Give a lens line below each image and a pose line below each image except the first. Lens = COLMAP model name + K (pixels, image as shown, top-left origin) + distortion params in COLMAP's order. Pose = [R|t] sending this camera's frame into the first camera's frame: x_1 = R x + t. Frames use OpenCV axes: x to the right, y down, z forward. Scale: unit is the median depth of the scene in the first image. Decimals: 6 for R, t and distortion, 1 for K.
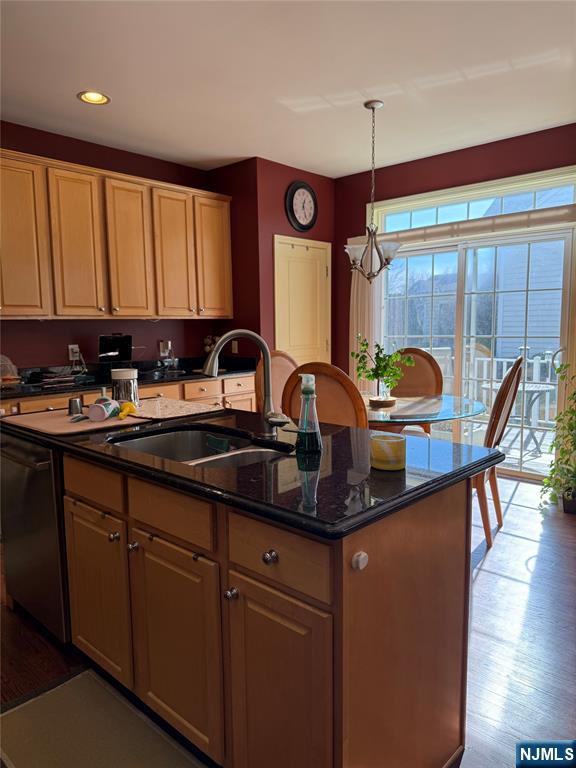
lens RADIAL K [[545.4, 0, 283.8], [0, 545.4, 383.7], [0, 0, 1]] dist [0.063101, -0.071879]
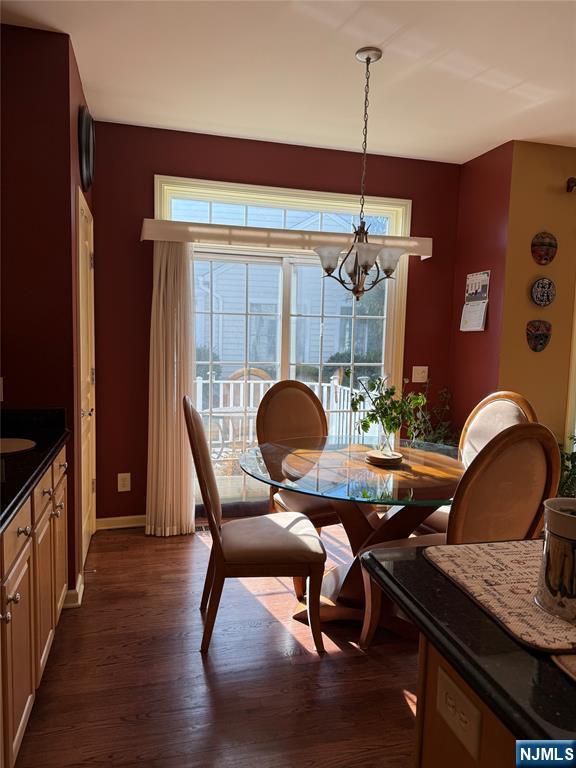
lens RADIAL K [[545.4, 0, 287.6], [0, 545.4, 386.6], [0, 0, 1]] dist [0.063101, -0.071879]
pose [[0.535187, -0.057659, 0.842764, -0.407540], [0.063839, 0.997575, 0.027711, -0.076502], [-0.842318, 0.038971, 0.537570, 0.551929]]
